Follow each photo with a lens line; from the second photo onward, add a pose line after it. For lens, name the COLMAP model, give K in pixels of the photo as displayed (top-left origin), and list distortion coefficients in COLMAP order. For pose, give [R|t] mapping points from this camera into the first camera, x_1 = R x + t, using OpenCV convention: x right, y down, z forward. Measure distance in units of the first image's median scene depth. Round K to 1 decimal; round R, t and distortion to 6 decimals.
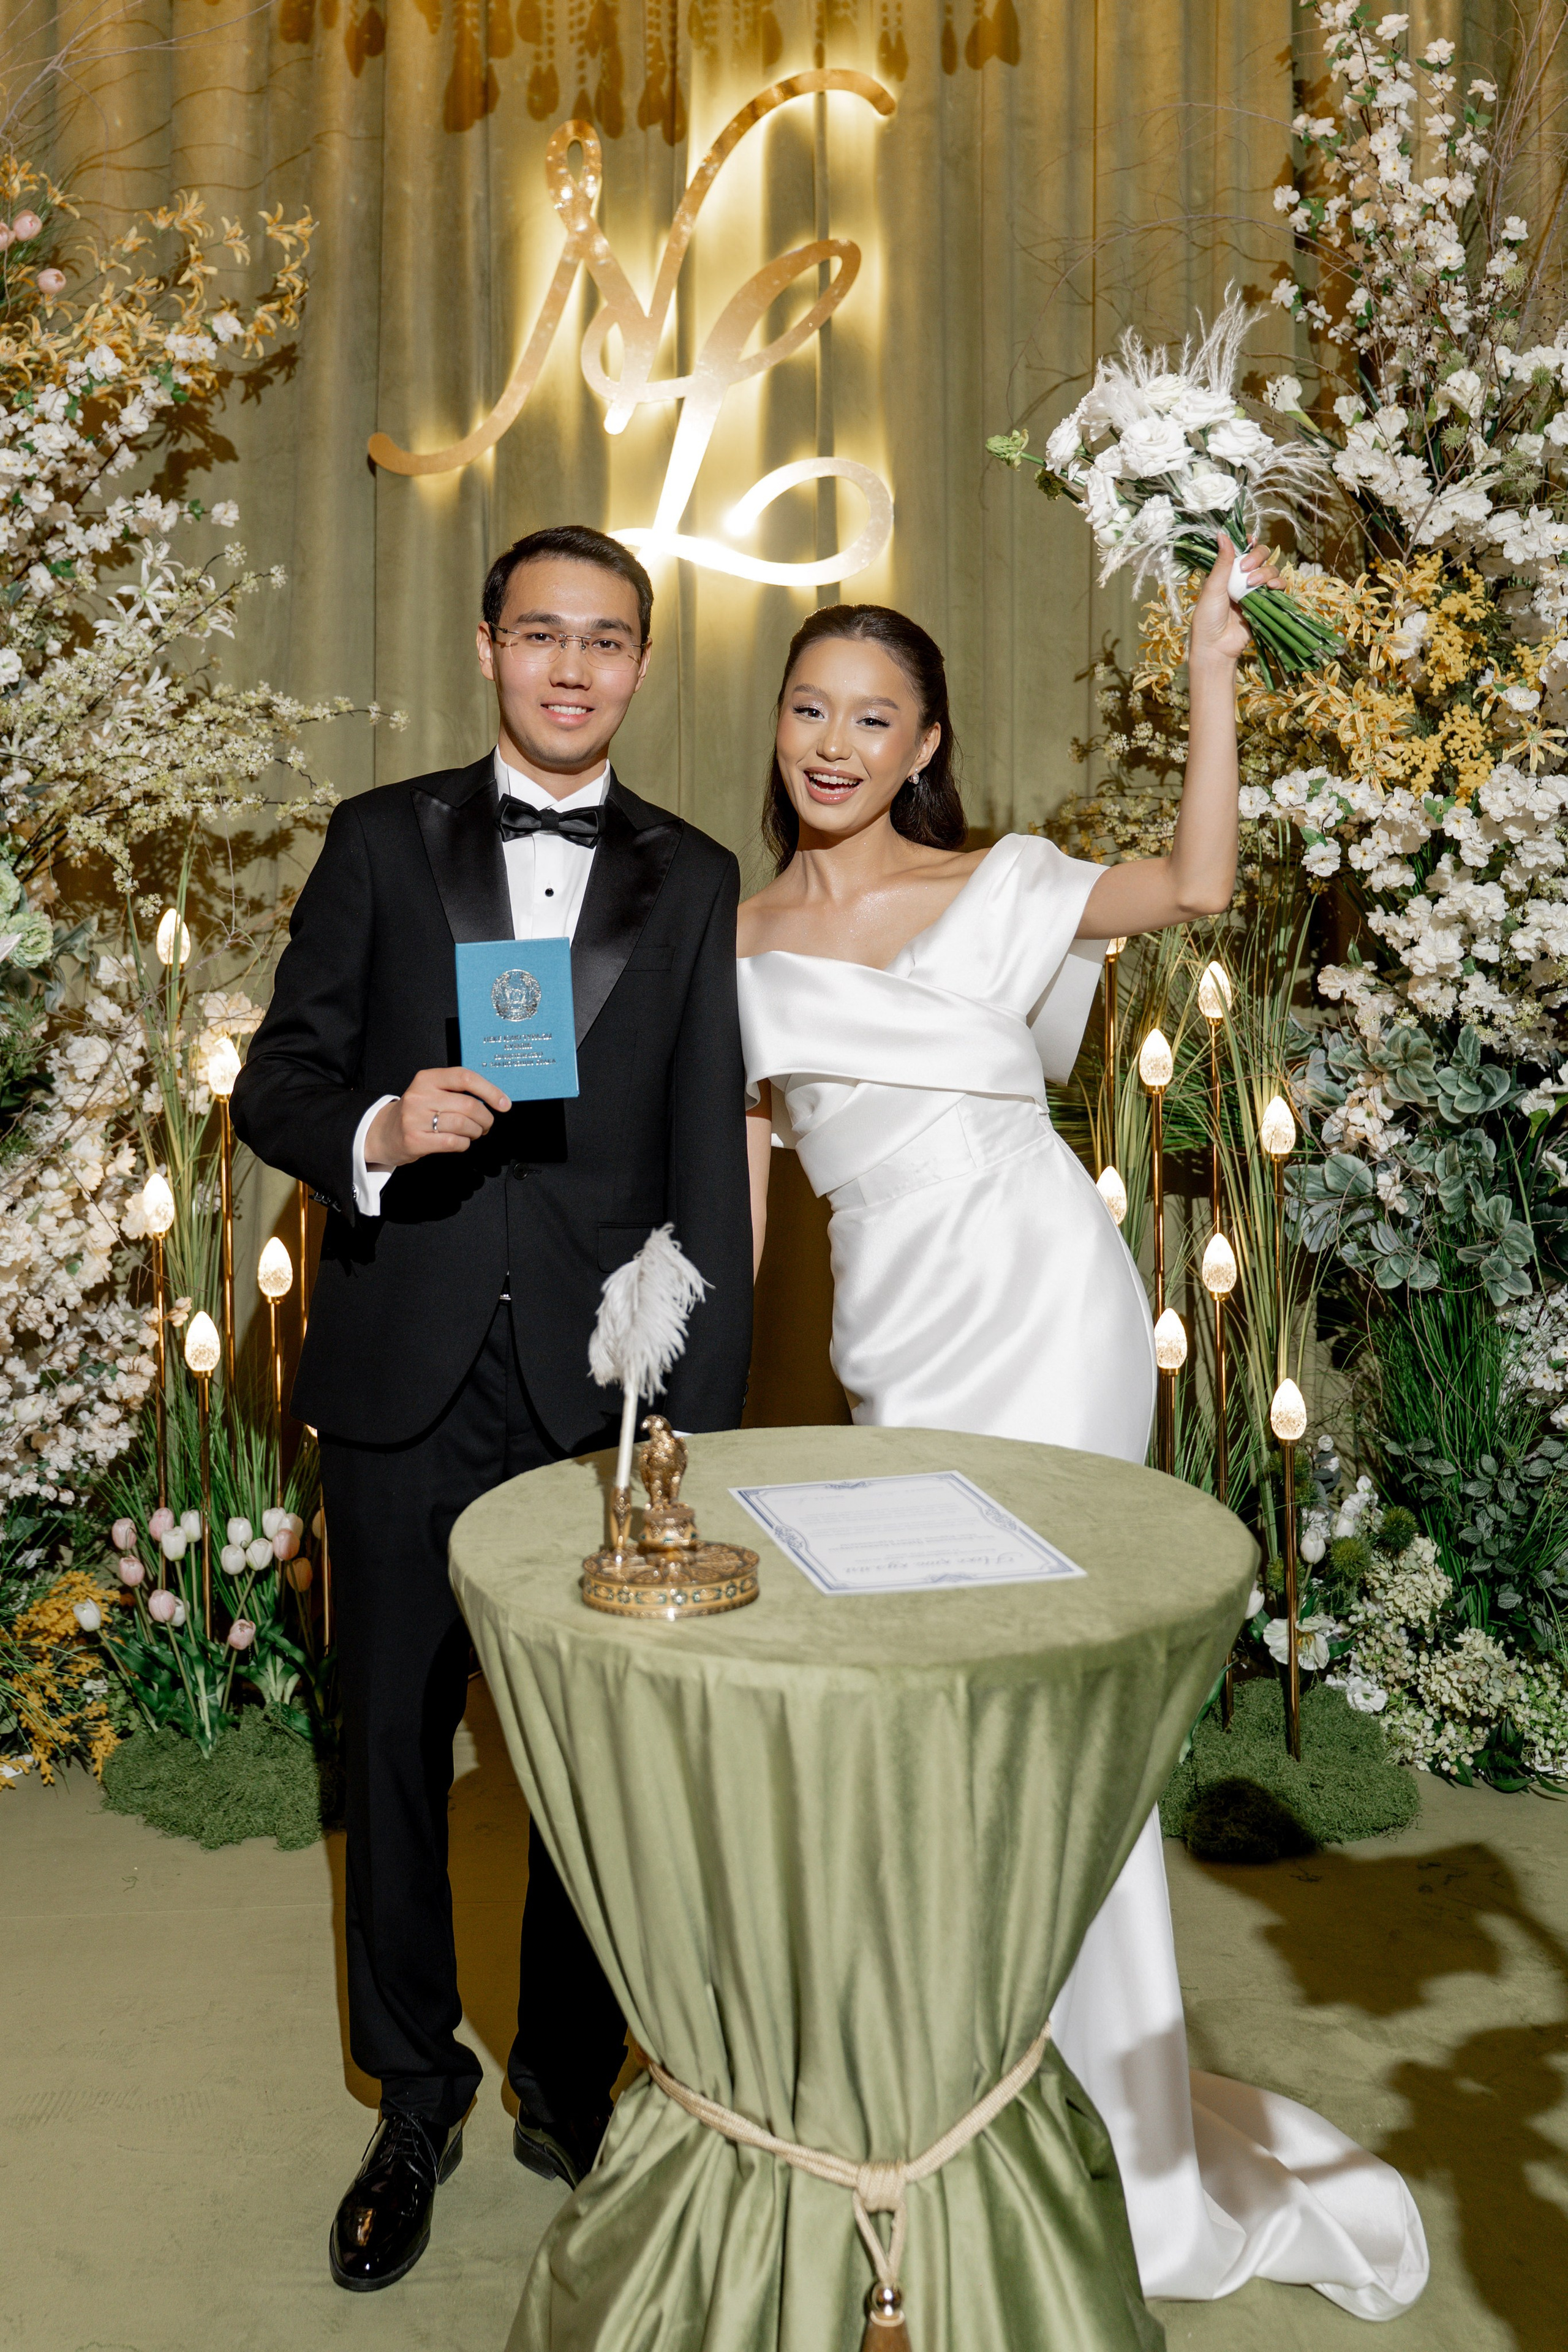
lens RADIAL K [[1987.3, 0, 863.6], [0, 1987.3, 797.5], [0, 0, 1]] dist [-0.007507, -0.004561]
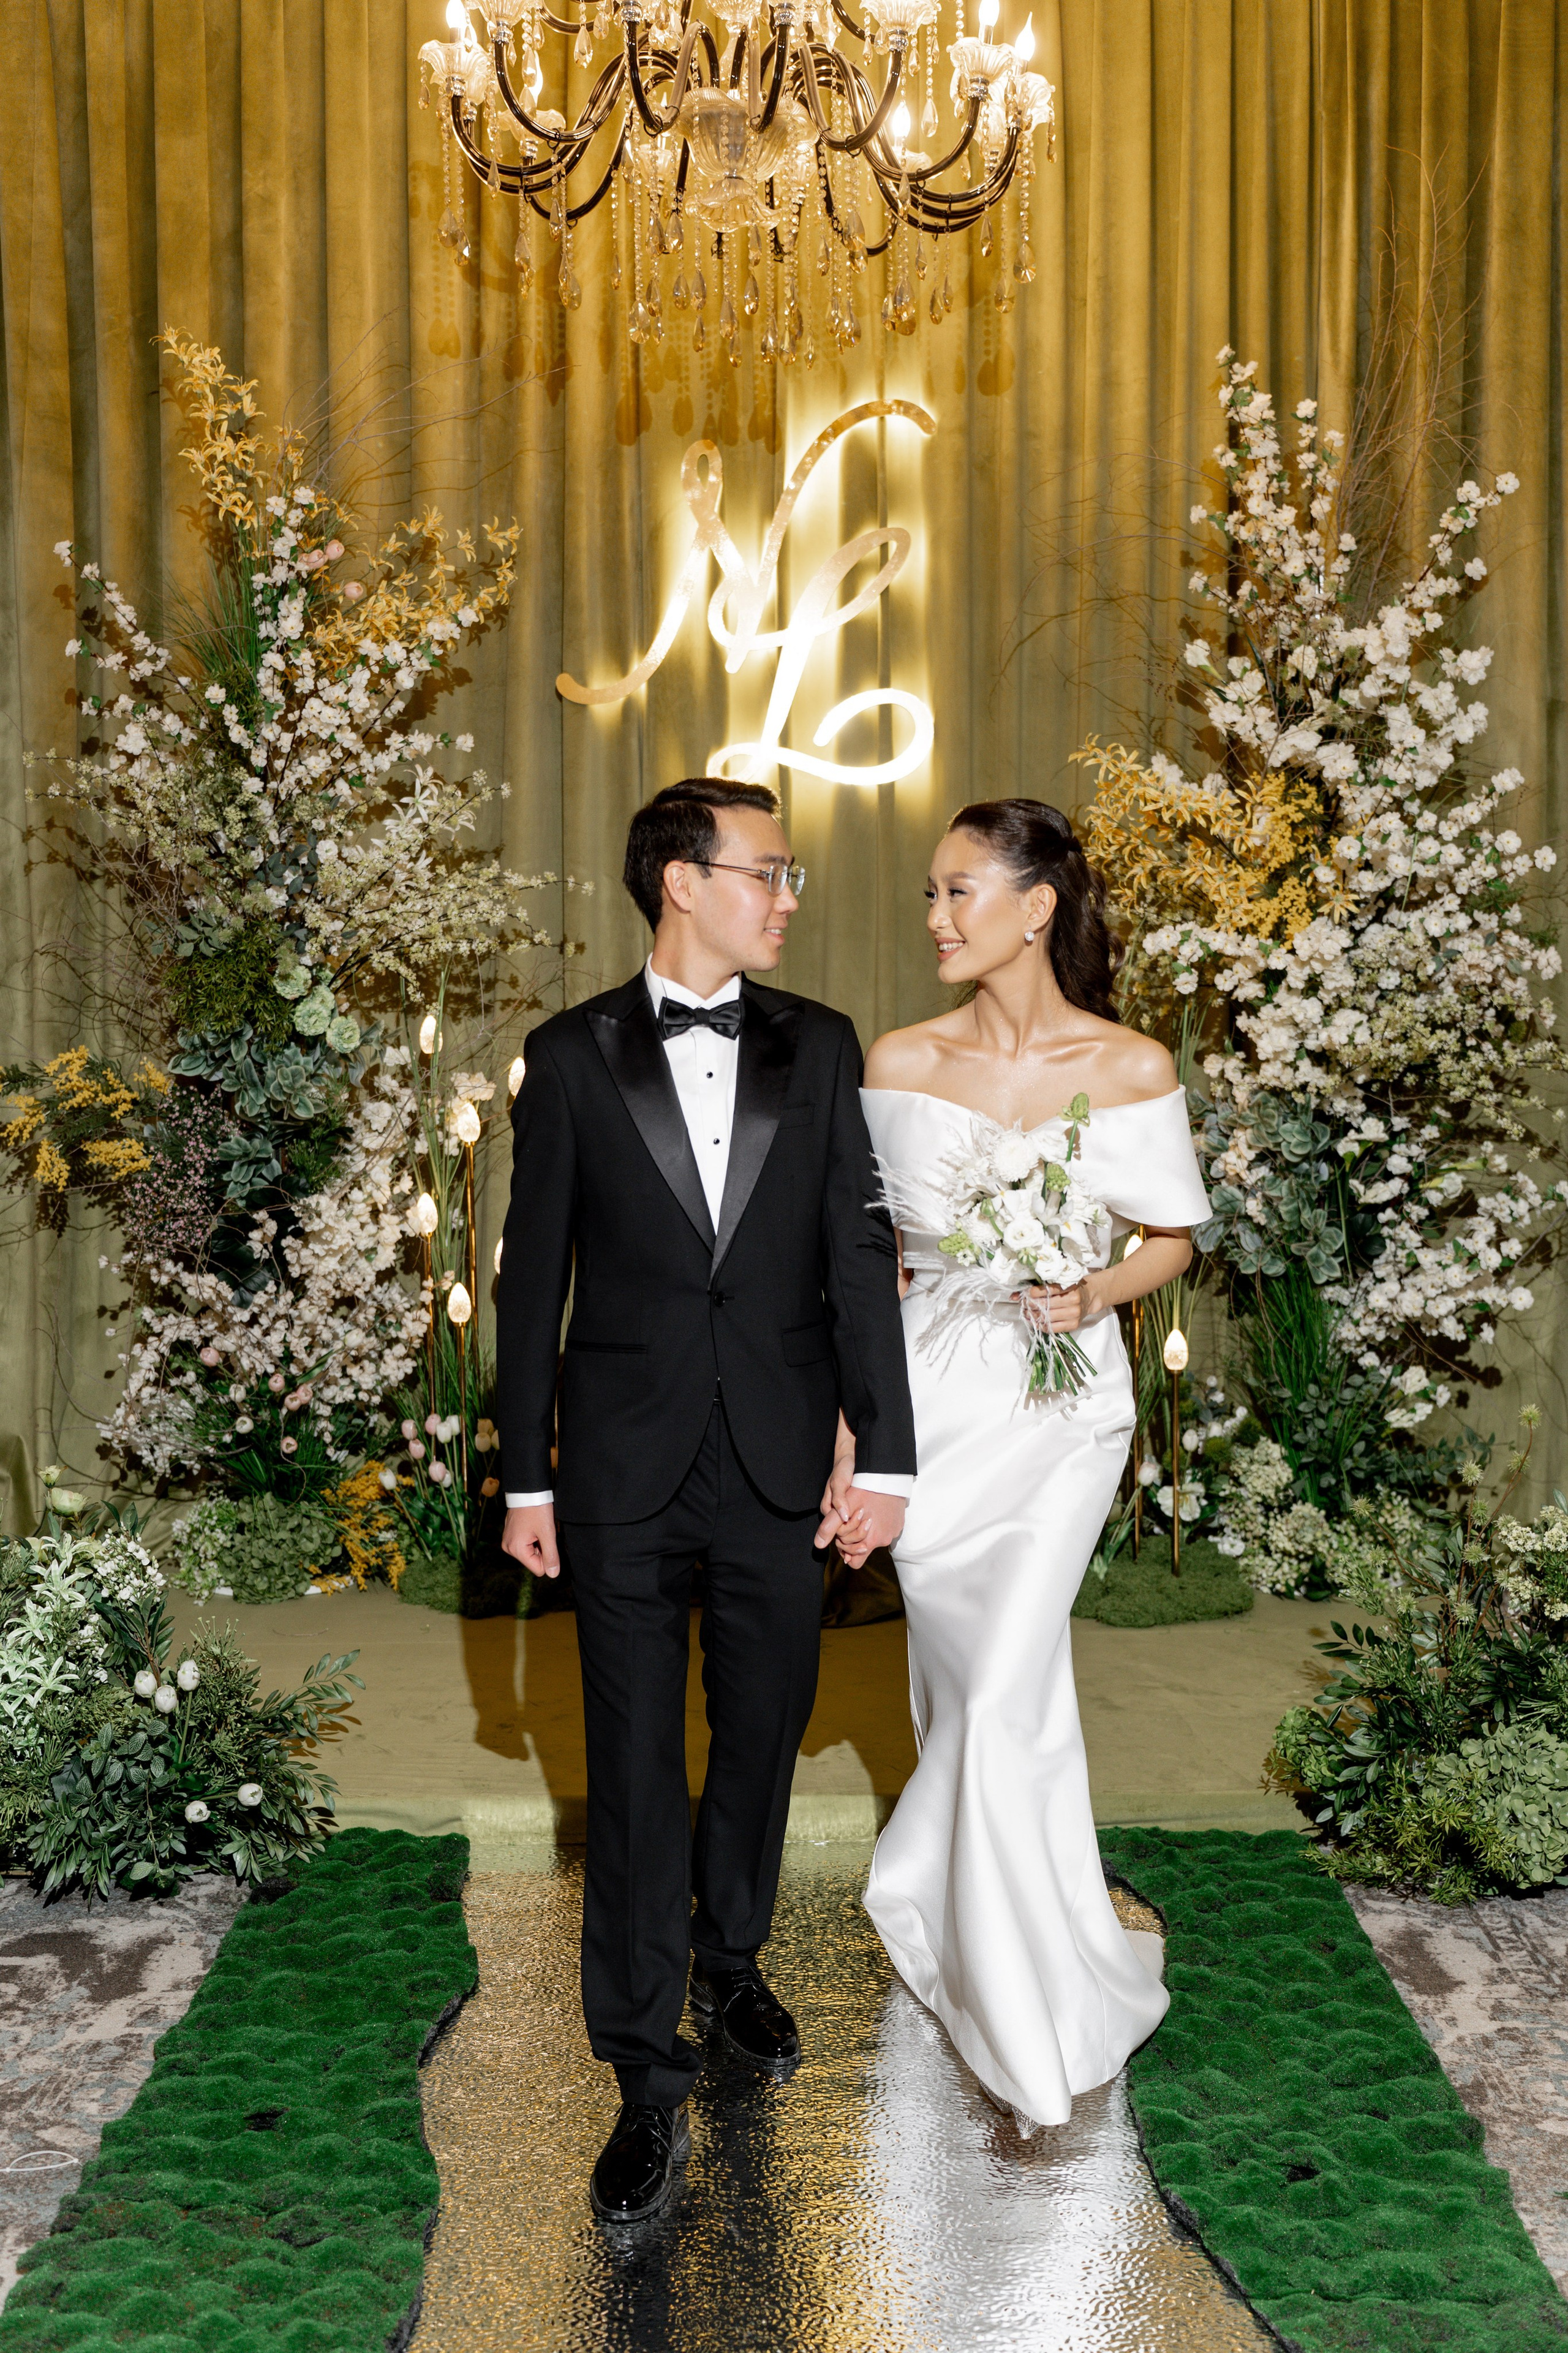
lens RADIAL K [[2542.0, 0, 792.3], [0, 2542.0, 1165.8], [0, 0, 1]] dist [-0.006740, -0.010749]
pose [[0.992971, 0.010127, -0.117924, 0.144508], [0.001479, 0.995193, 0.097920, -0.017483], [0.118349, -0.097406, 0.988183, -0.875459]]
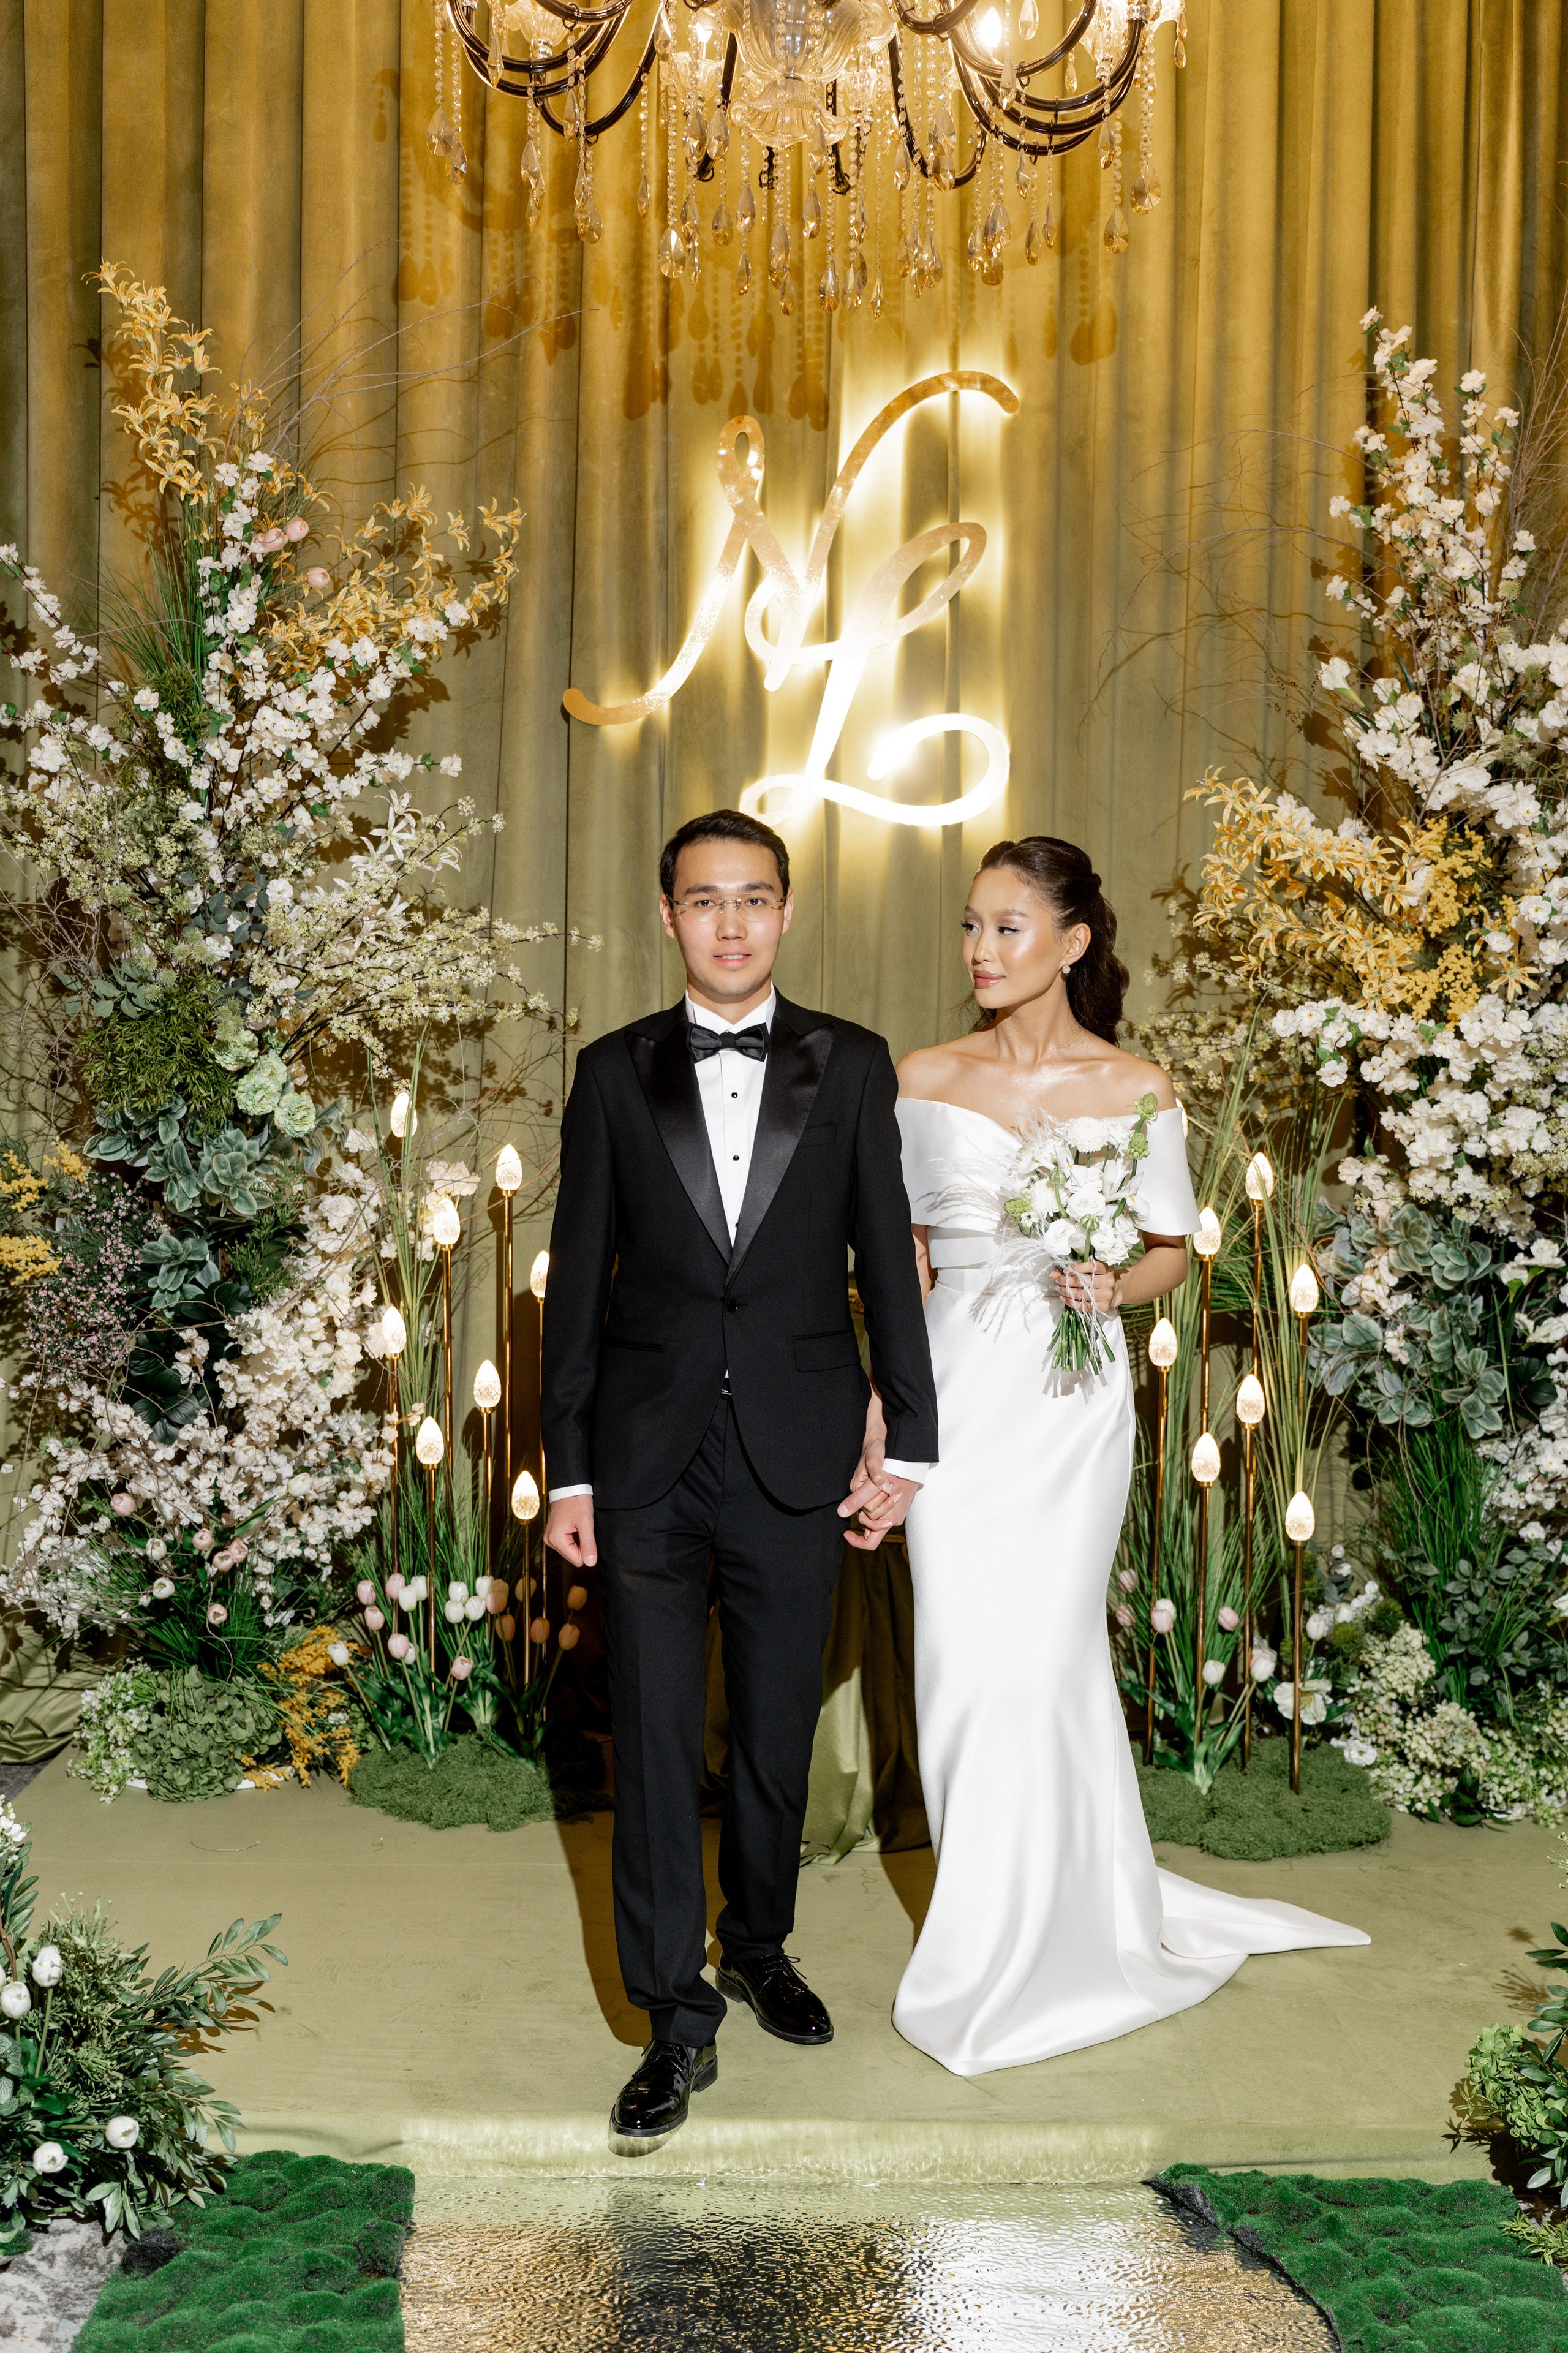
lens RADIAL K [[2558.9, 0, 789.1], [0, 2558.9, 1161.3], [0, 0, 1]] dist [-0.009739, -0.005859]
pose [[0.992131, 0.025134, -0.122656, 0.085515], [-0.016230, 0.997195, 0.073060, -0.020917], [0.124149, -0.070494, 0.989756, -0.569302]]
